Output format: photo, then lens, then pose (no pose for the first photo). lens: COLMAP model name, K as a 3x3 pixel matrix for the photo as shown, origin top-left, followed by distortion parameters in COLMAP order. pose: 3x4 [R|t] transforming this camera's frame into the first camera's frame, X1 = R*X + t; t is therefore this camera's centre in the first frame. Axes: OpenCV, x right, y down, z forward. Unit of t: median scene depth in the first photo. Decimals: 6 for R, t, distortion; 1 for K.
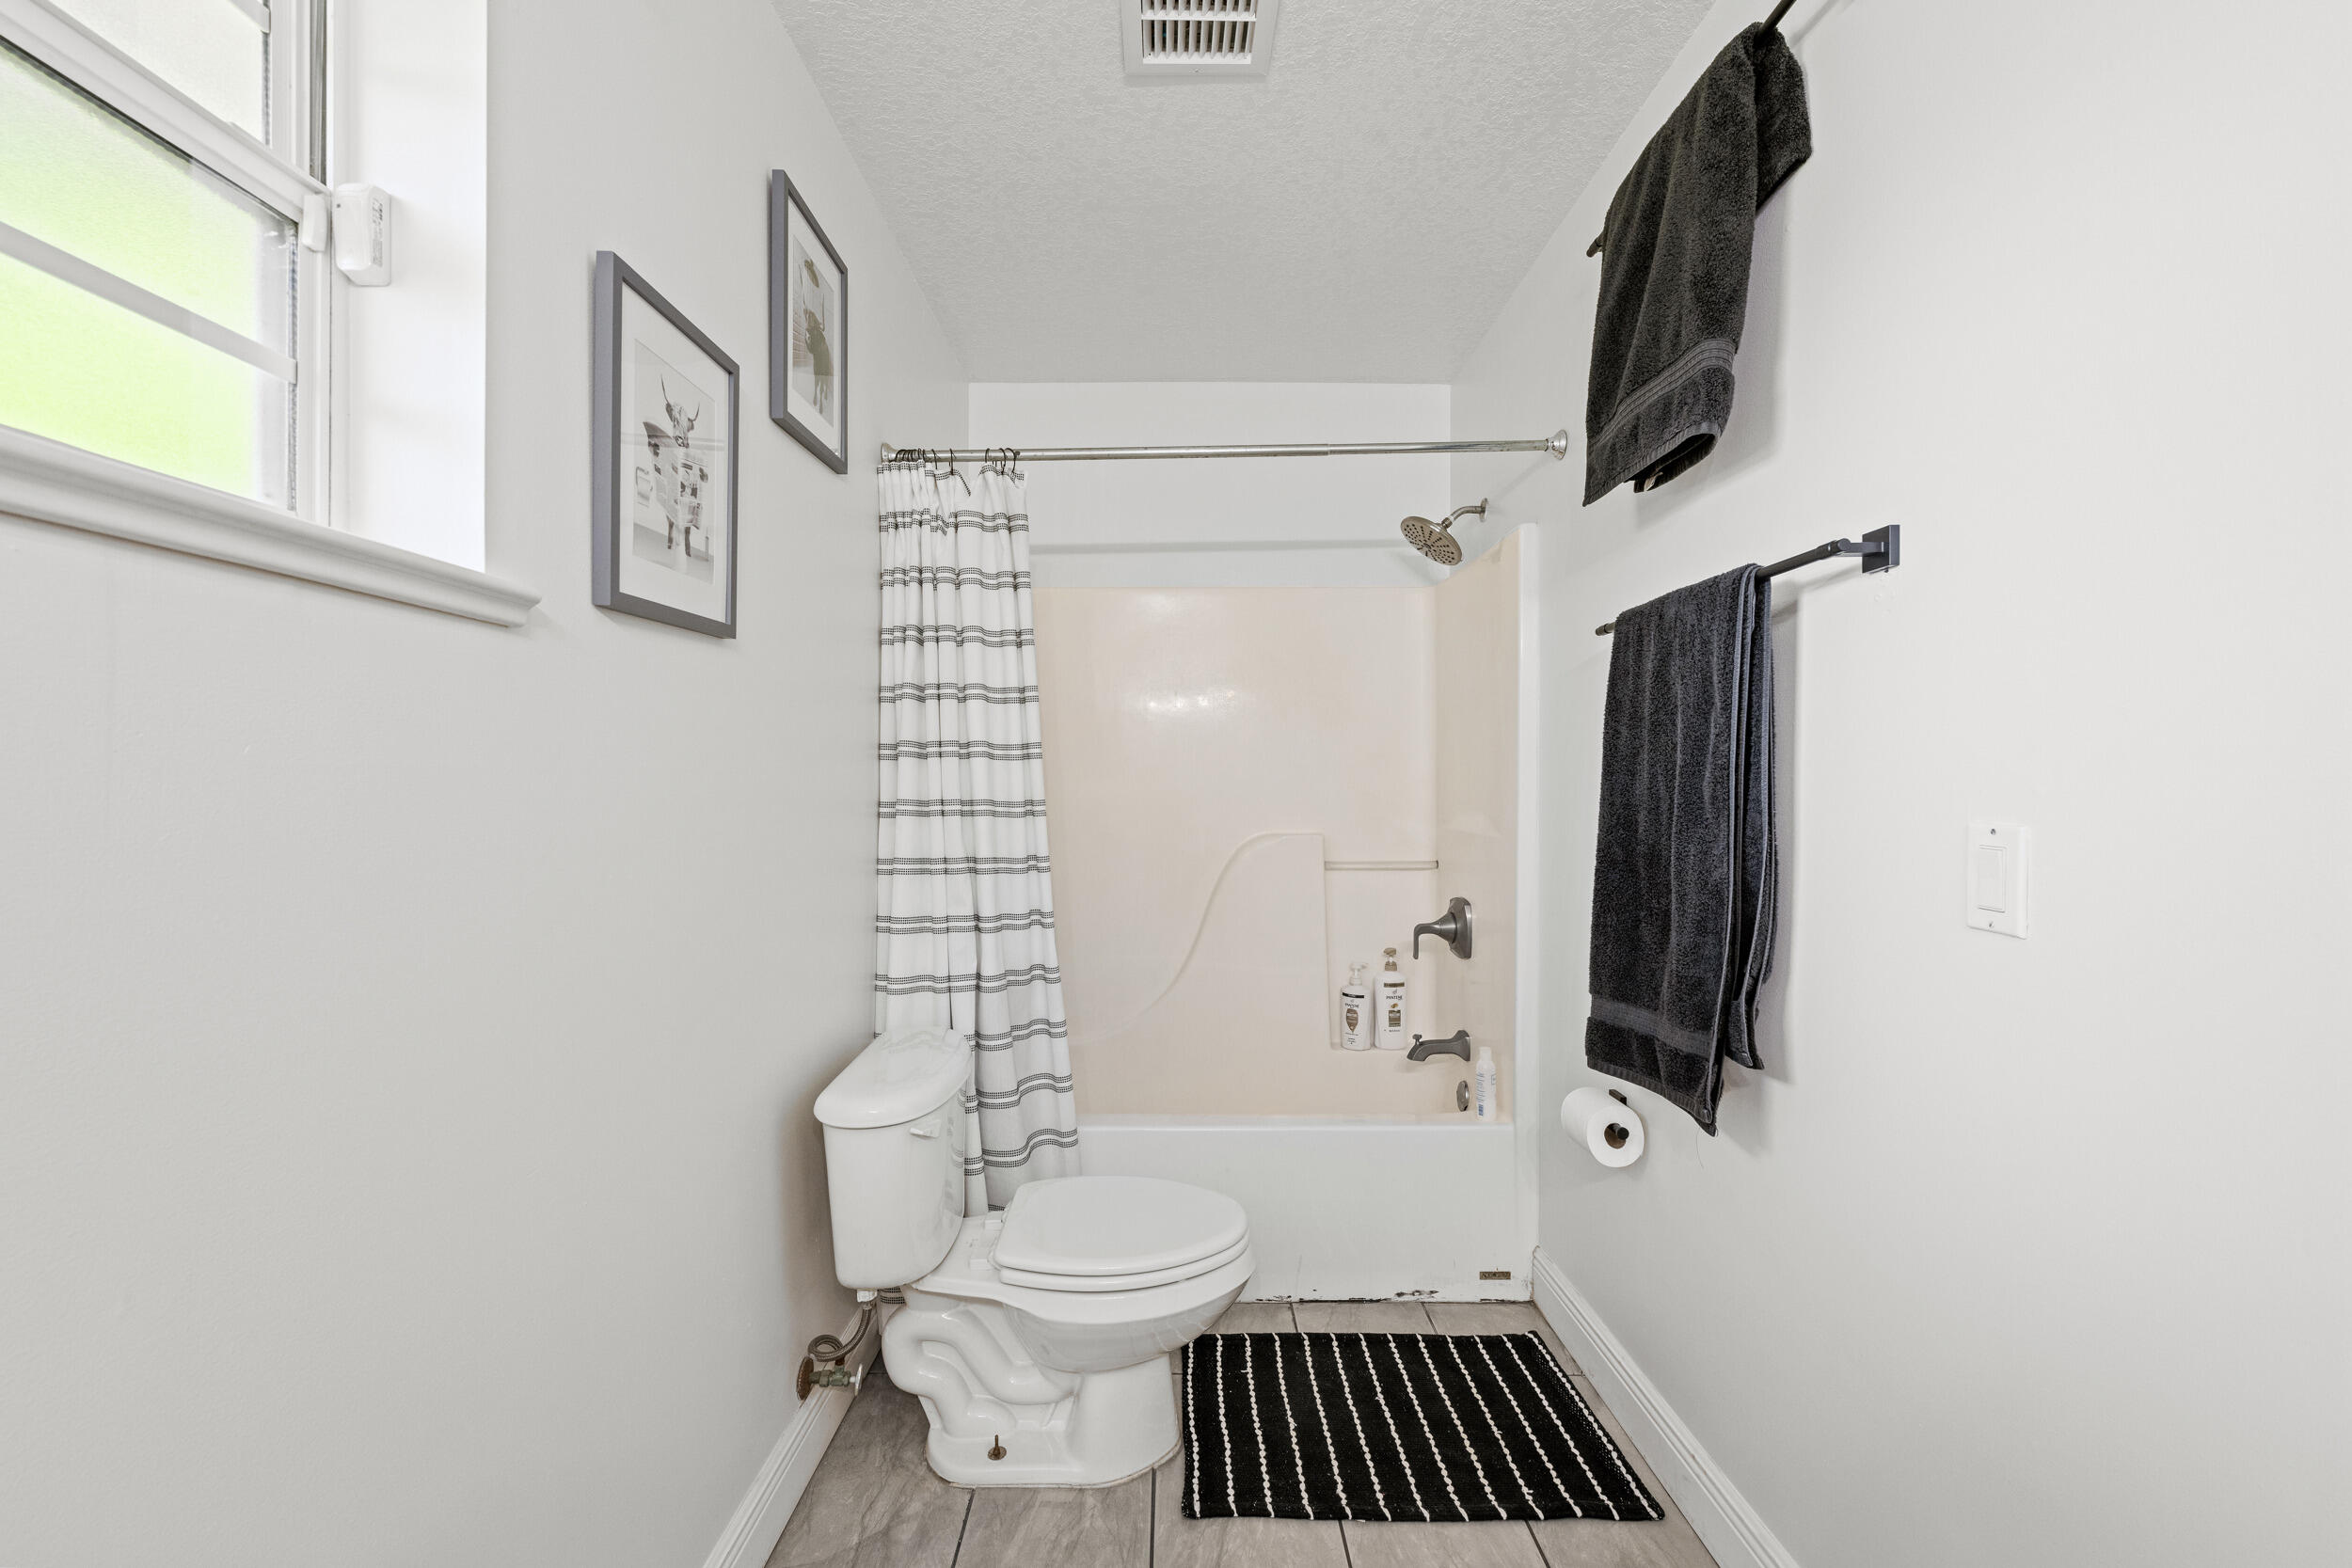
lens RADIAL K [[954.3, 0, 1189.4], [0, 954.3, 784.5], [0, 0, 1]] dist [0.005729, -0.000343]
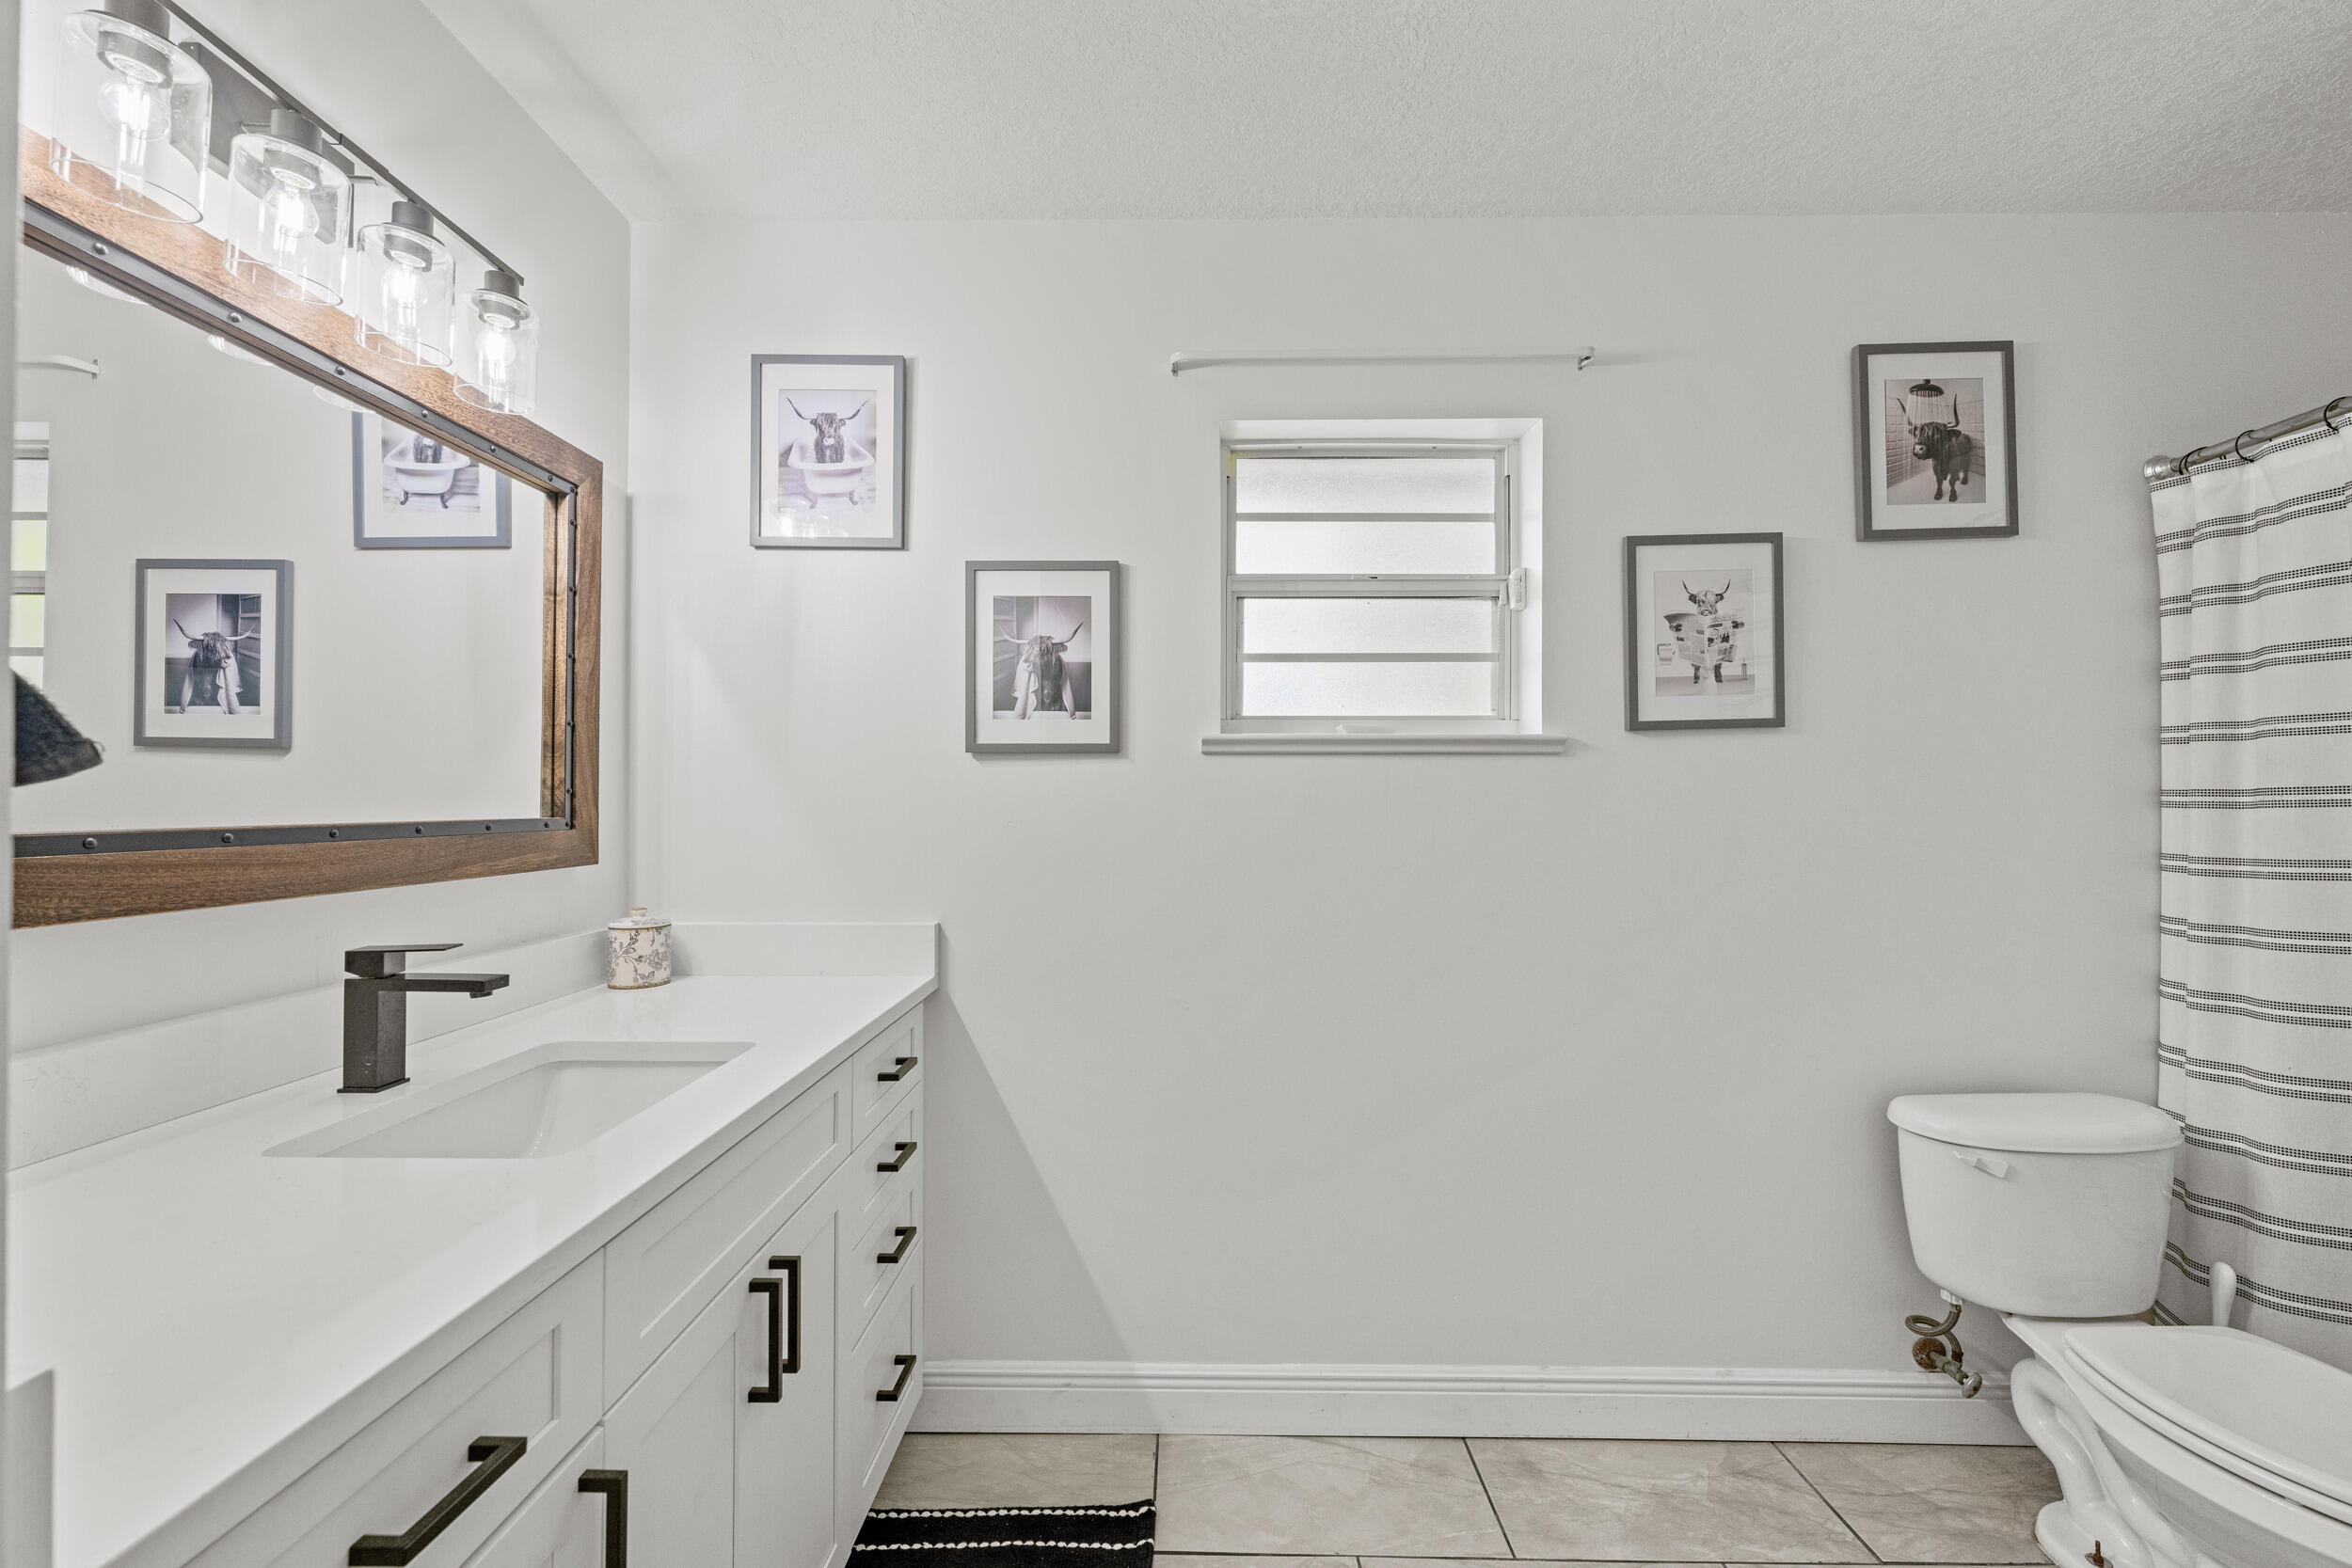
lens RADIAL K [[954.3, 0, 1182.7], [0, 954.3, 793.4], [0, 0, 1]] dist [0.005729, -0.000343]
pose [[-0.015840, -0.008496, -0.999838, 0.727881], [-0.007774, 0.999935, -0.008374, -0.029786], [0.999844, 0.007640, -0.015905, 0.117504]]
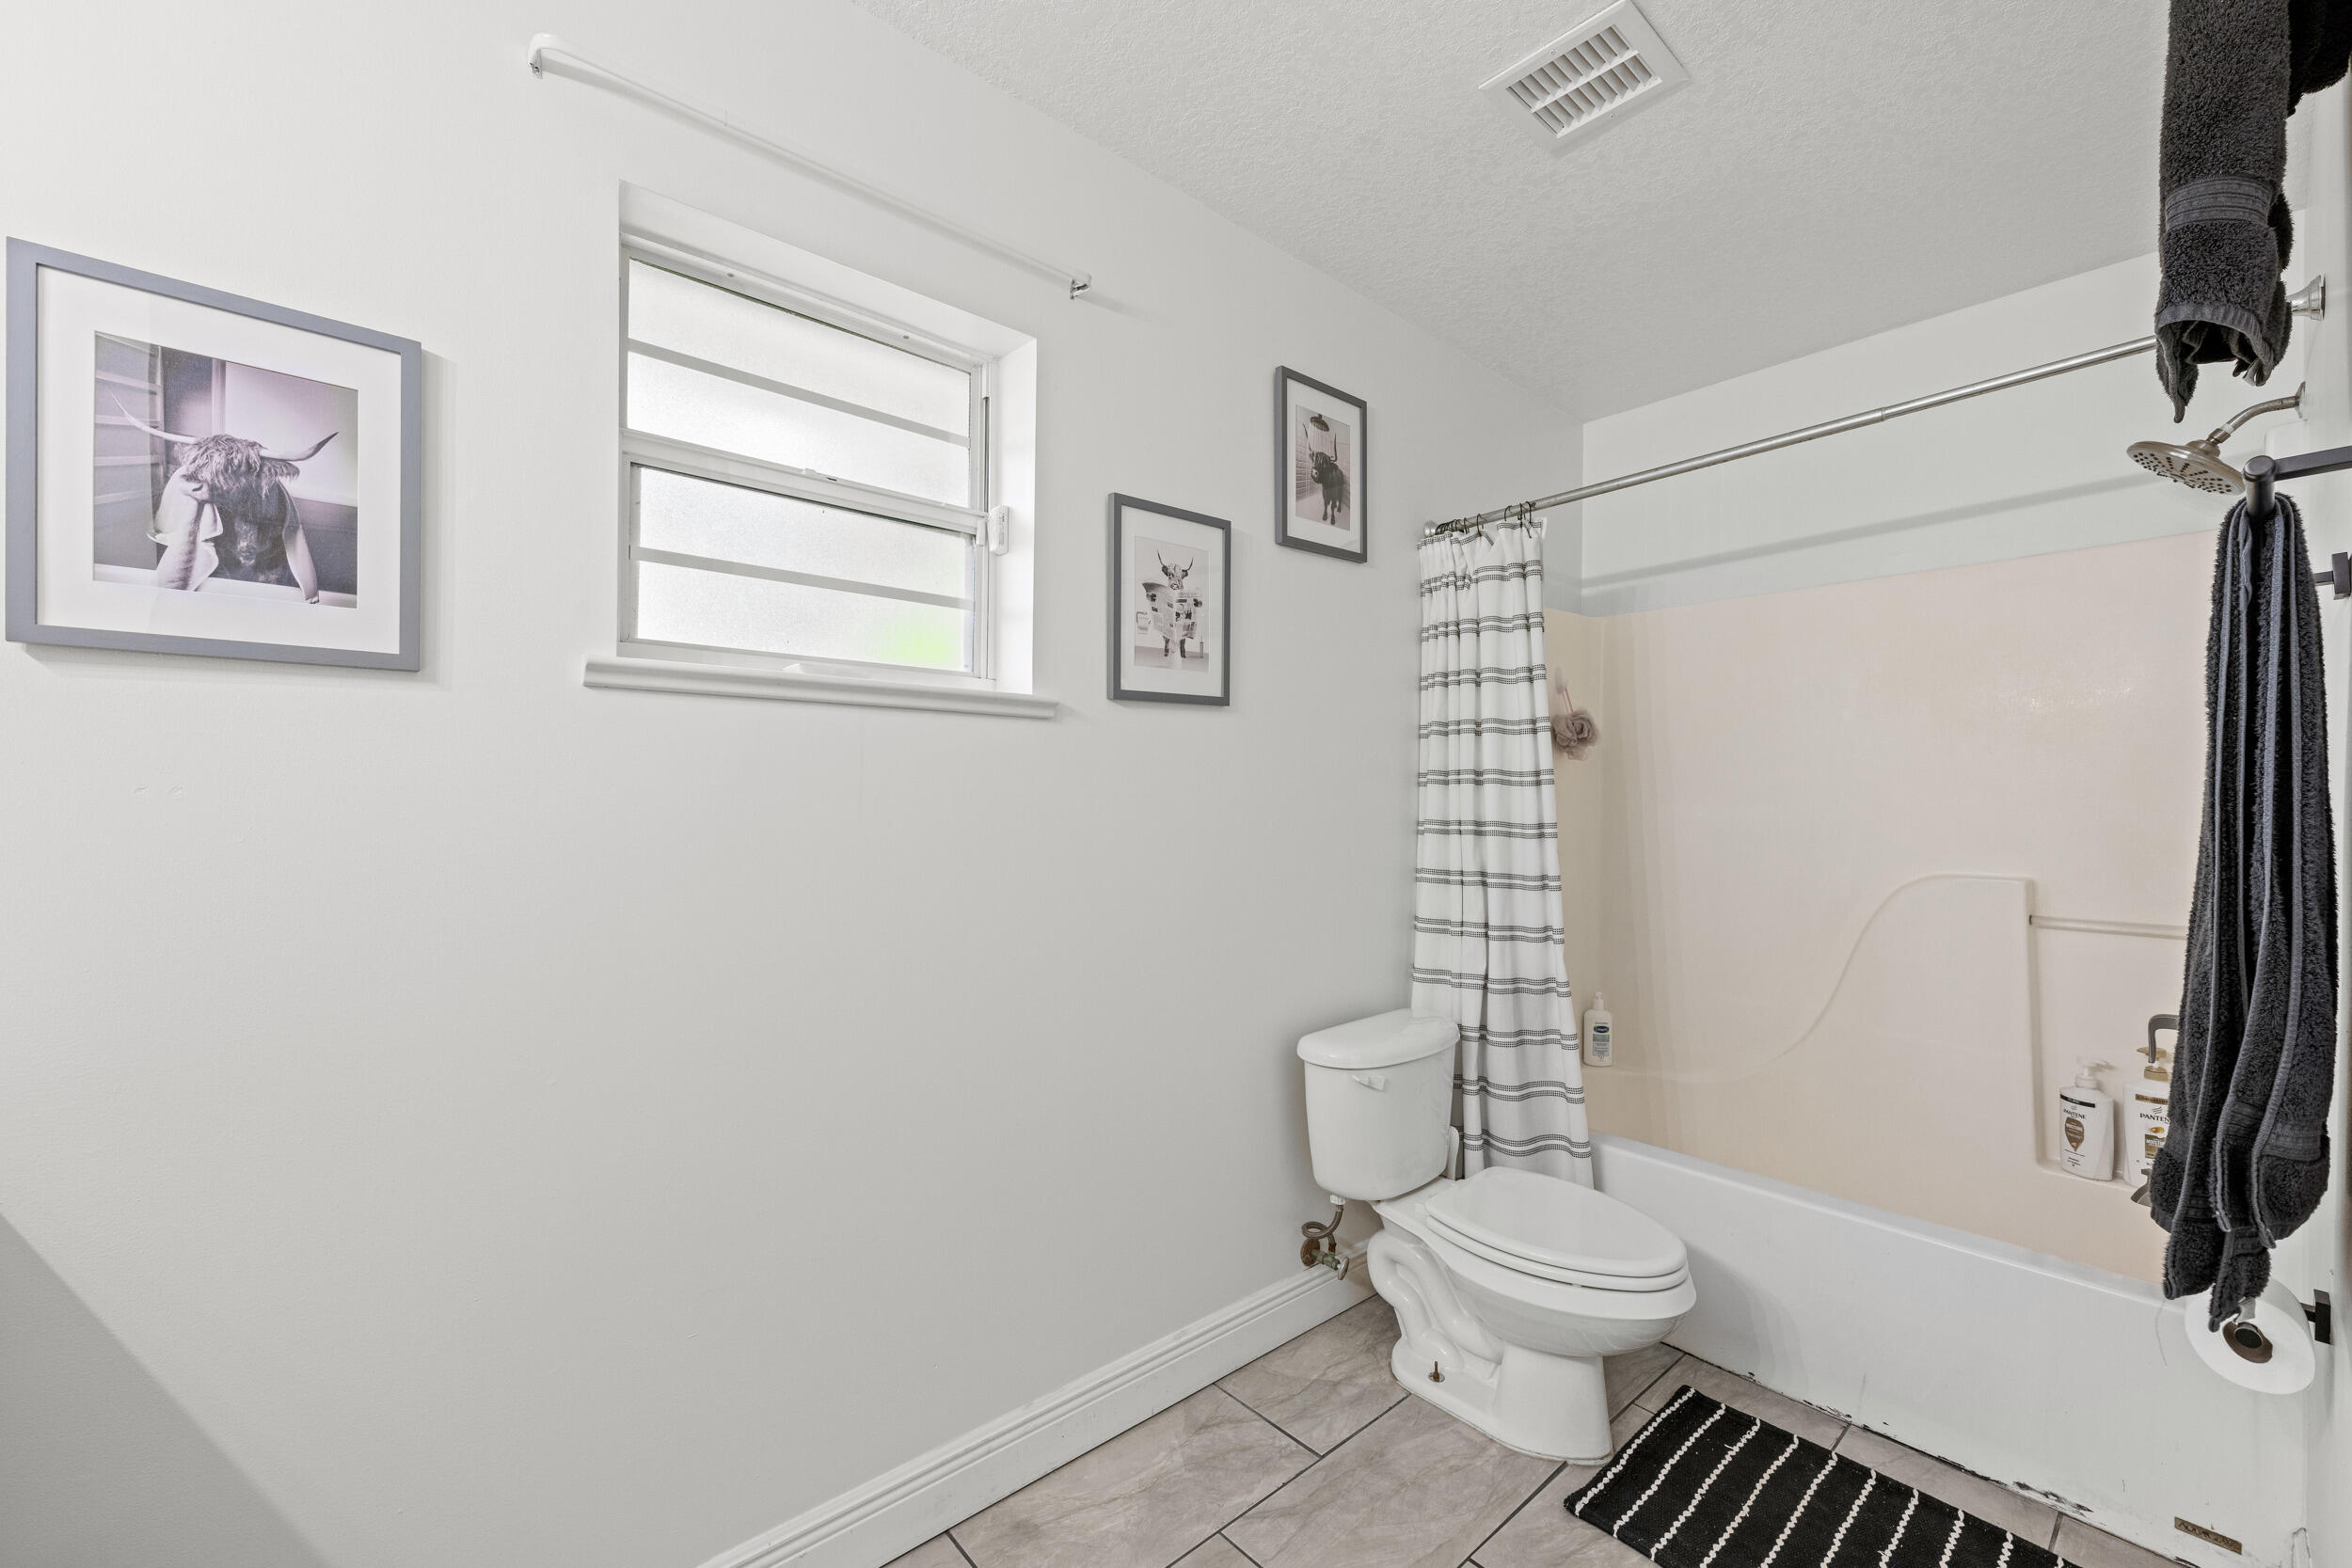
lens RADIAL K [[954.3, 0, 1196.4], [0, 954.3, 796.4], [0, 0, 1]] dist [0.005729, -0.000343]
pose [[0.661745, 0.003571, -0.749721, 0.466416], [-0.011783, 0.999915, -0.005637, -0.003661], [0.749637, 0.012564, 0.661730, -0.006397]]
